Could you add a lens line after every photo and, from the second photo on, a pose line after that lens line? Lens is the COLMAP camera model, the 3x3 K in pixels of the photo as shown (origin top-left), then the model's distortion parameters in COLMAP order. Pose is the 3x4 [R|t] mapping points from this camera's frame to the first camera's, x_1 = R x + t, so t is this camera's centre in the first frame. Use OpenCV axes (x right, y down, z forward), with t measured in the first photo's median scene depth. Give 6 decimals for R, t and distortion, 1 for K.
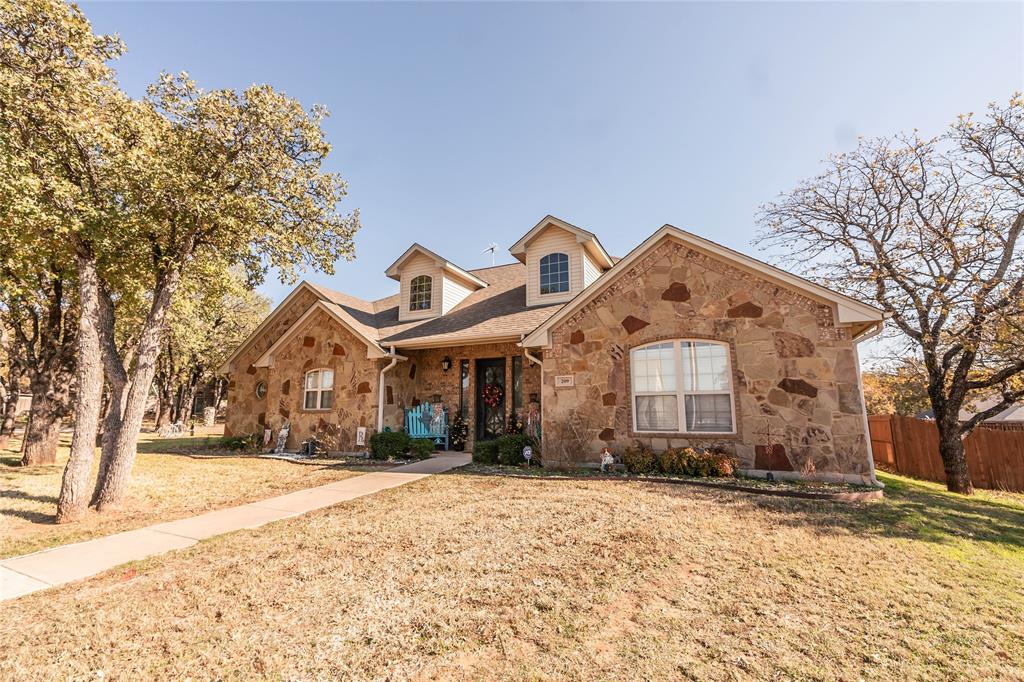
lens RADIAL K [[478.6, 0, 512.0], [0, 478.6, 341.0], [0, 0, 1]] dist [-0.004318, -0.000540]
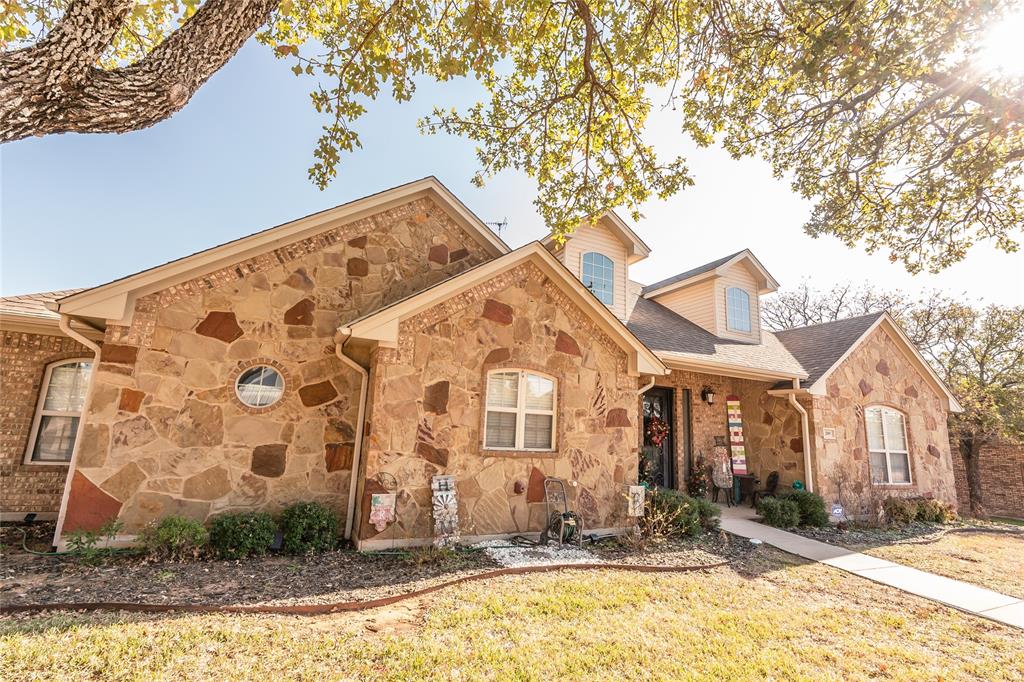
lens RADIAL K [[478.6, 0, 512.0], [0, 478.6, 341.0], [0, 0, 1]] dist [-0.004318, -0.000540]
pose [[0.597667, 0.179578, 0.781374, -0.831213], [-0.175657, 0.980244, -0.090925, 0.077172], [-0.782265, -0.082911, 0.617404, 0.700402]]
